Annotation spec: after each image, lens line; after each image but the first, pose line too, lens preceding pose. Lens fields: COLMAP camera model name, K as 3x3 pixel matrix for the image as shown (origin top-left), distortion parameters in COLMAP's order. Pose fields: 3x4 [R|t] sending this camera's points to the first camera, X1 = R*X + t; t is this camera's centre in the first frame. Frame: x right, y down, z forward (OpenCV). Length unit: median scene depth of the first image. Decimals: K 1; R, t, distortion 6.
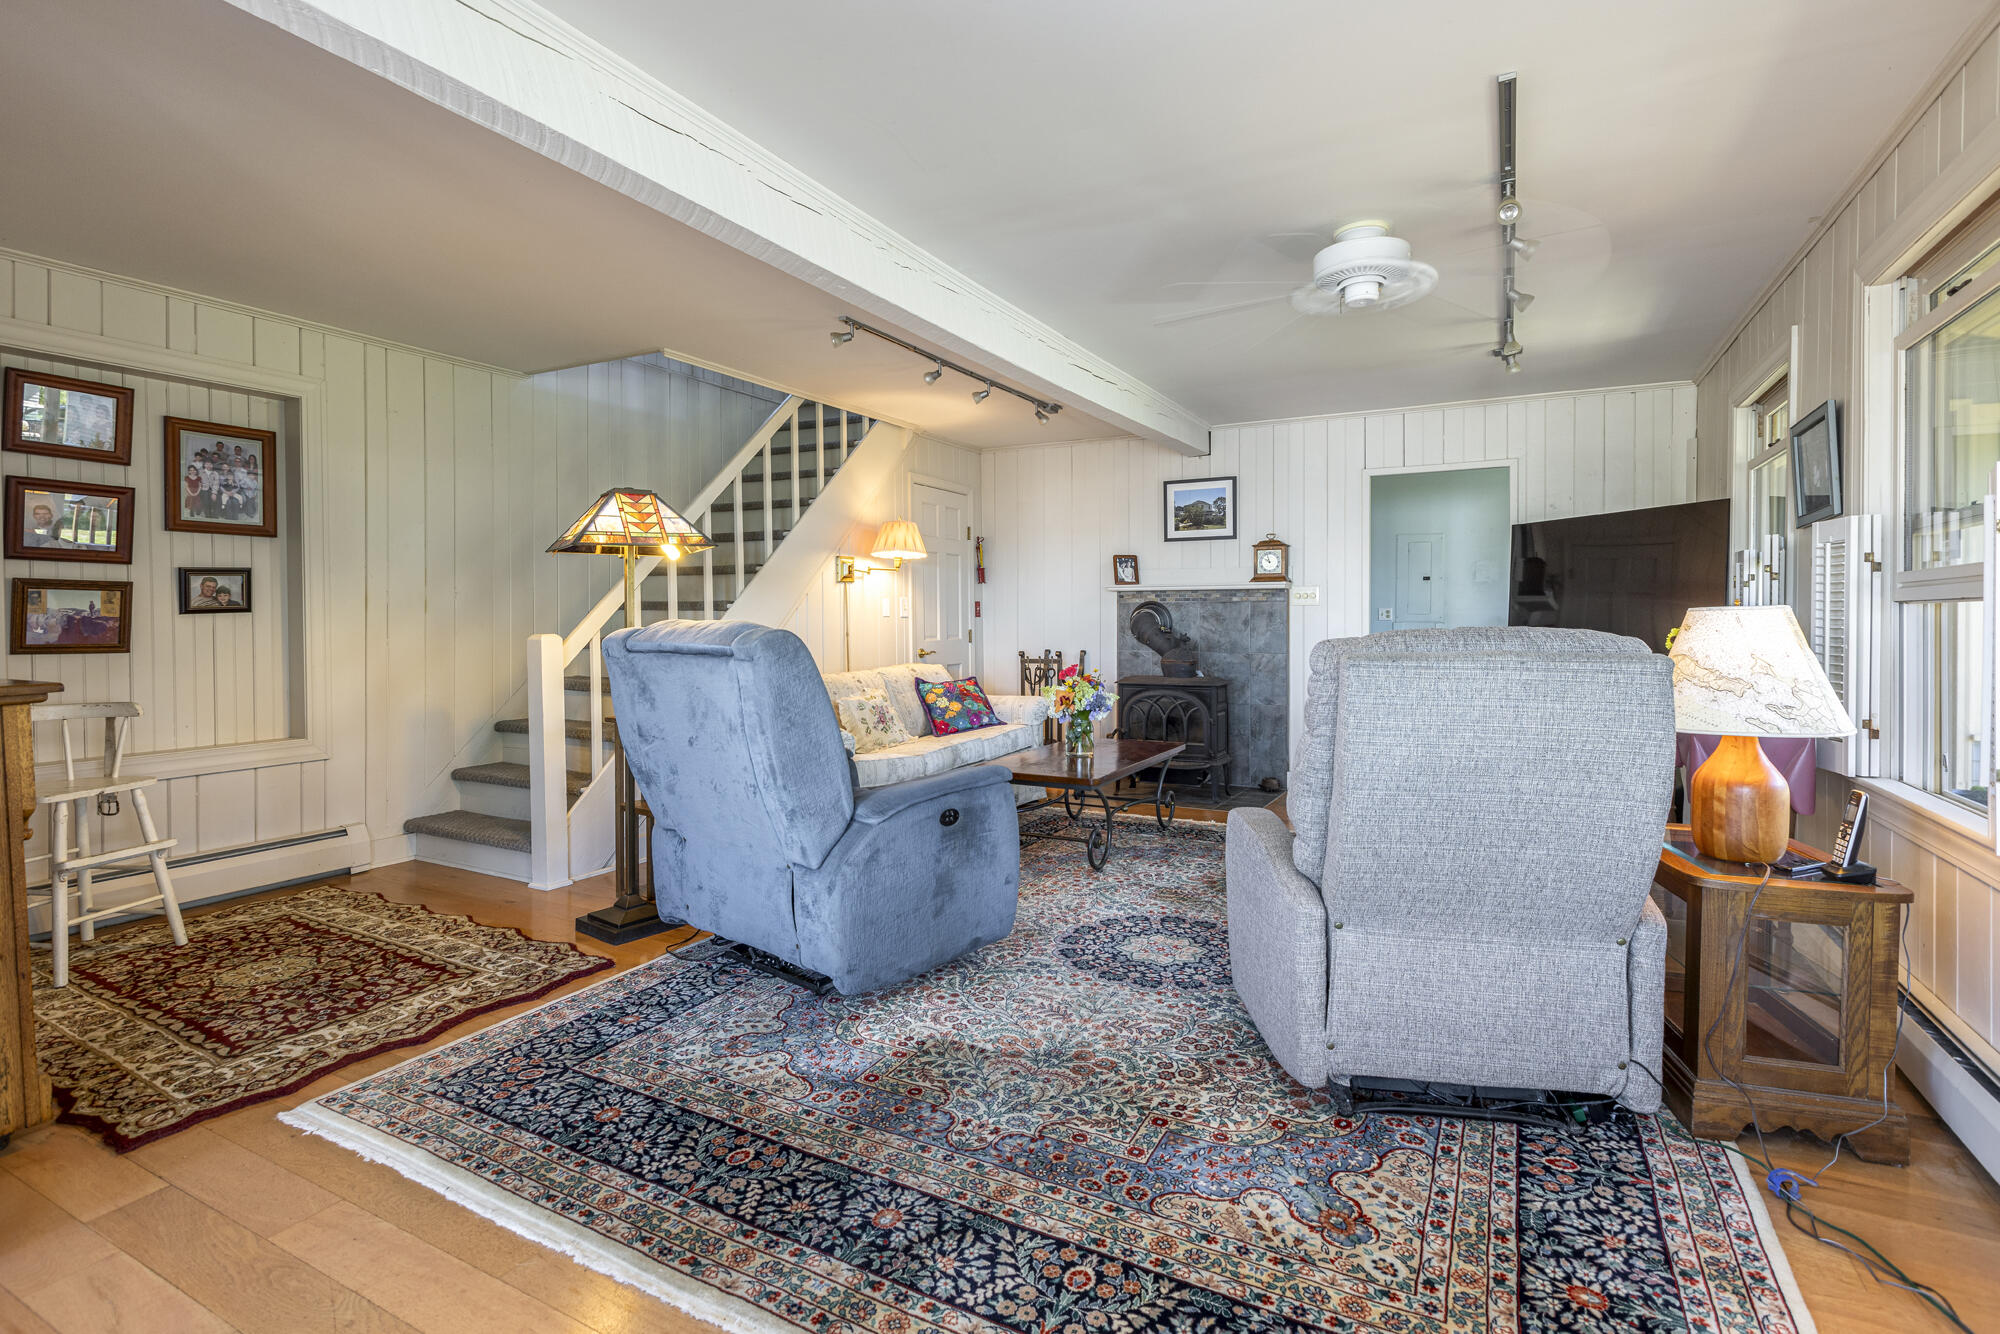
lens RADIAL K [[934.9, 0, 989.1], [0, 934.9, 628.8], [0, 0, 1]] dist [0.001224, 0.000175]
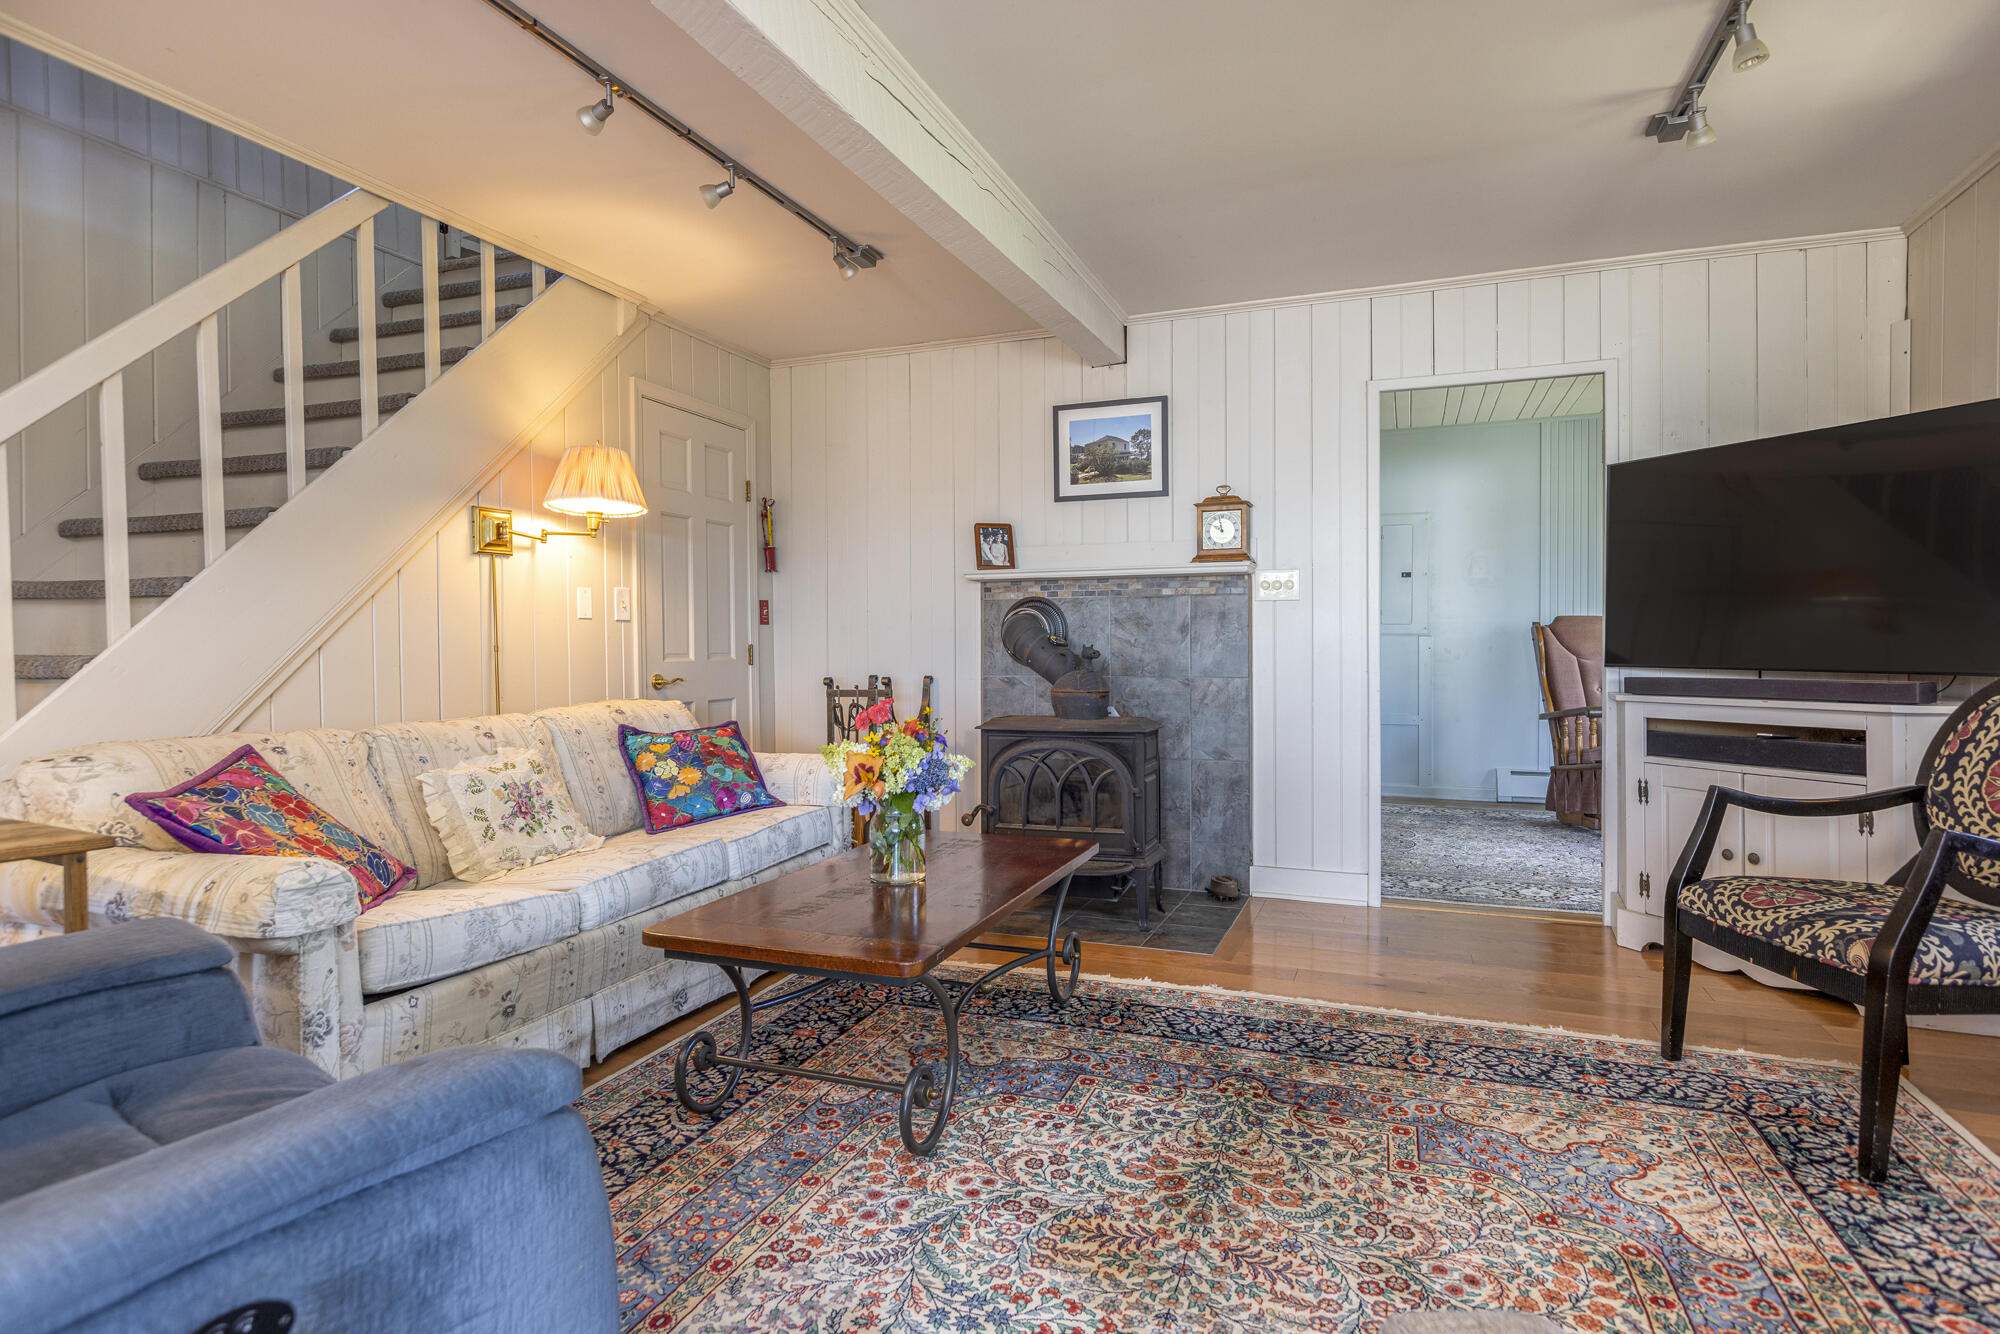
lens RADIAL K [[1017.3, 0, 1013.1], [0, 1017.3, 651.8], [0, 0, 1]] dist [0.000064, -0.000549]
pose [[0.988108, -0.002821, 0.153734, 0.058104], [0.003768, 0.999976, -0.005867, 0.012560], [-0.153713, 0.006377, 0.988095, 0.351496]]
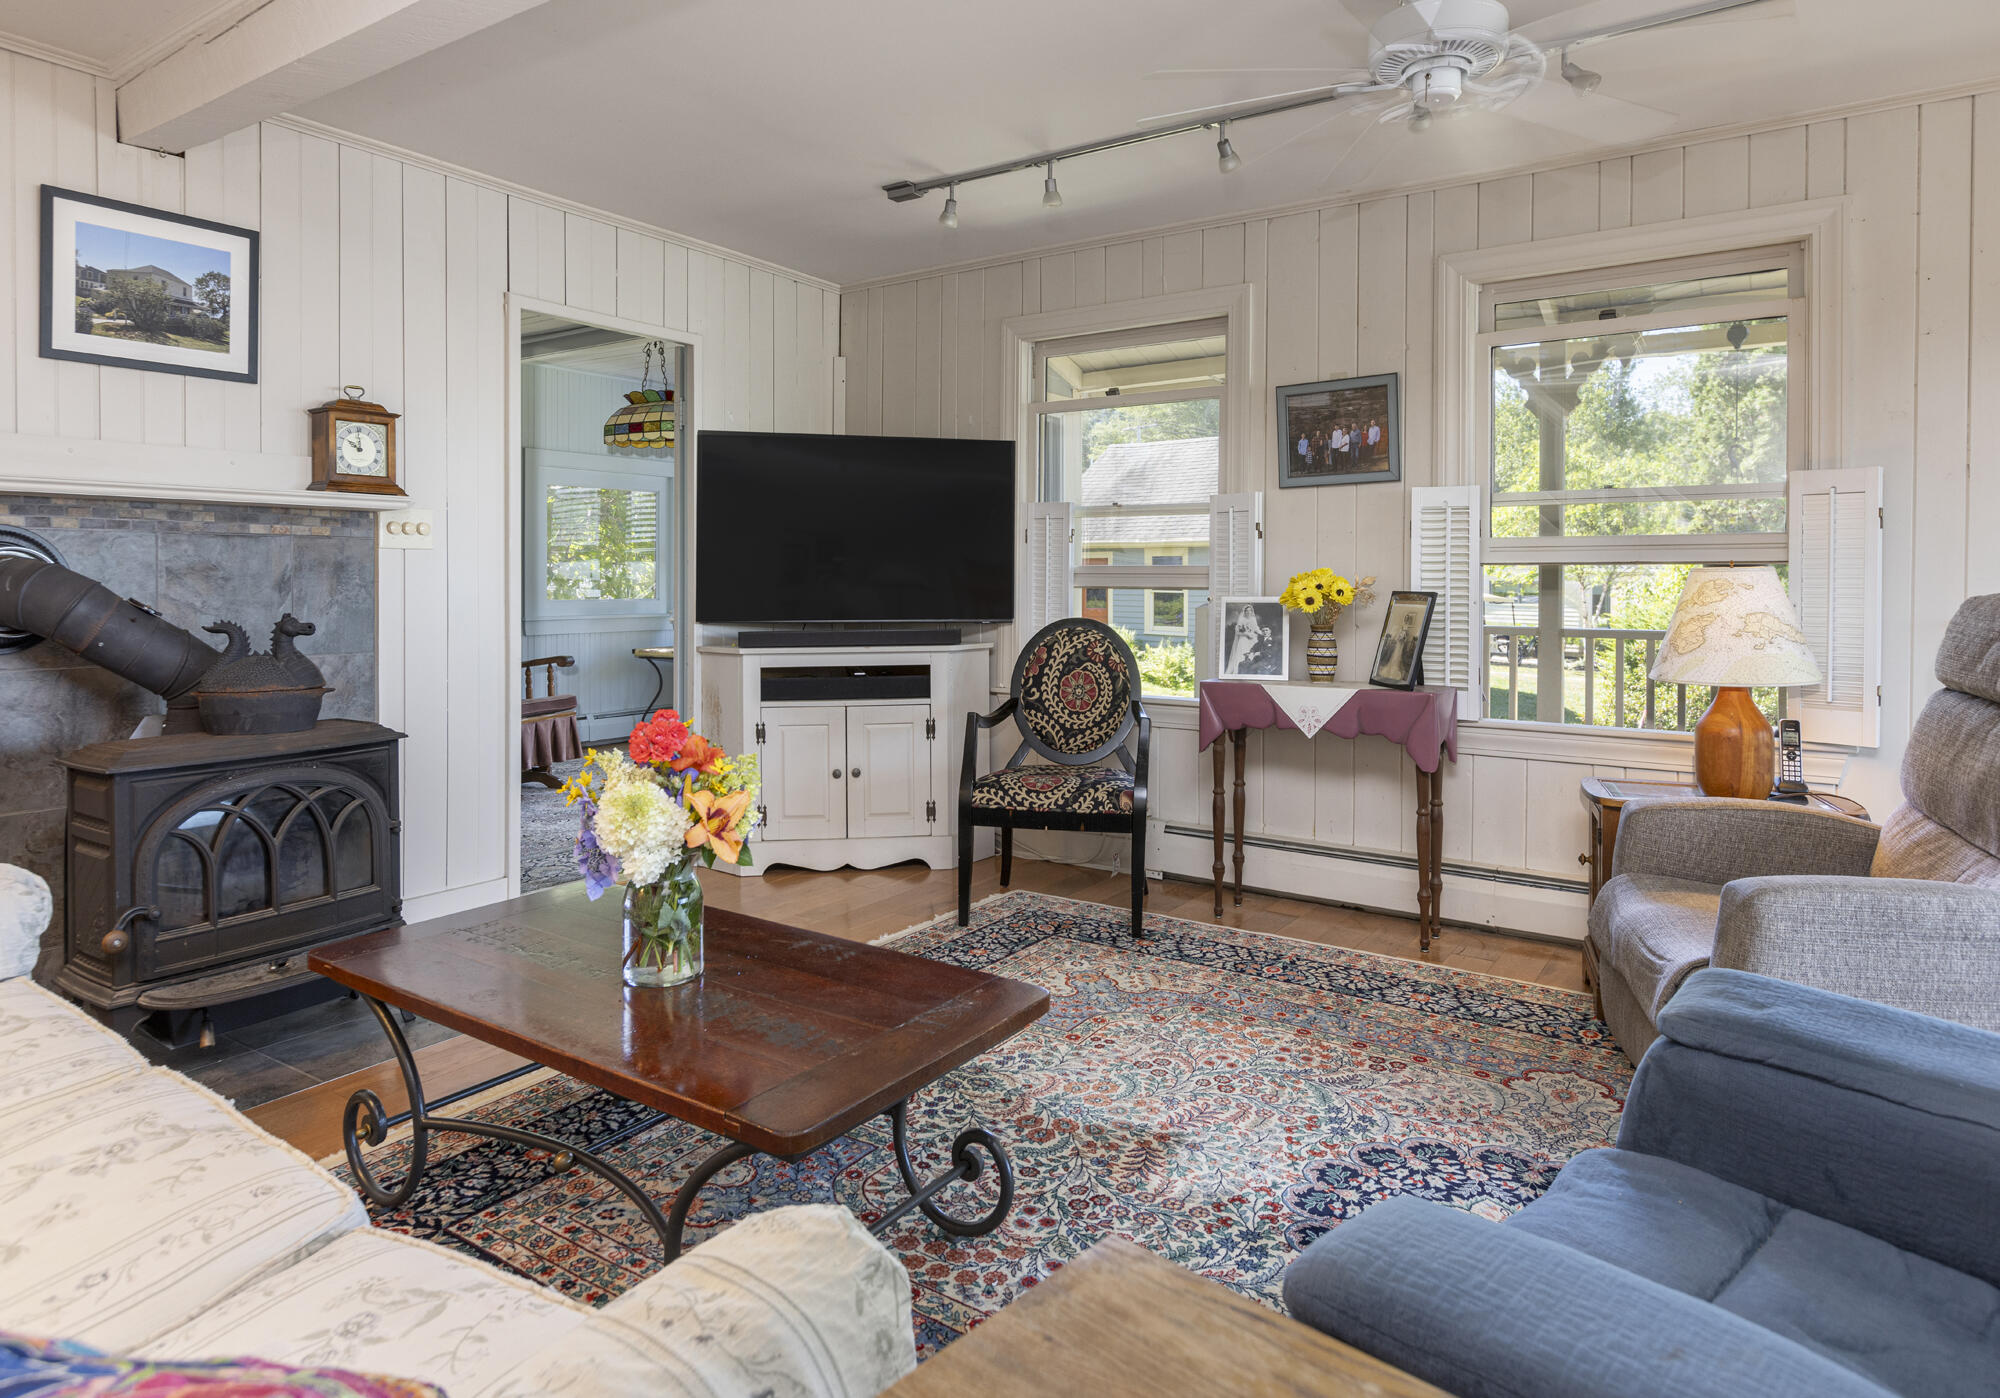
lens RADIAL K [[1255.2, 0, 930.9], [0, 1255.2, 593.0], [0, 0, 1]] dist [-0.001461, 0.000202]
pose [[0.085394, -0.012745, 0.996266, -0.272511], [0.009575, 0.999883, 0.011971, -0.007458], [-0.996301, 0.008517, 0.085506, 0.673403]]
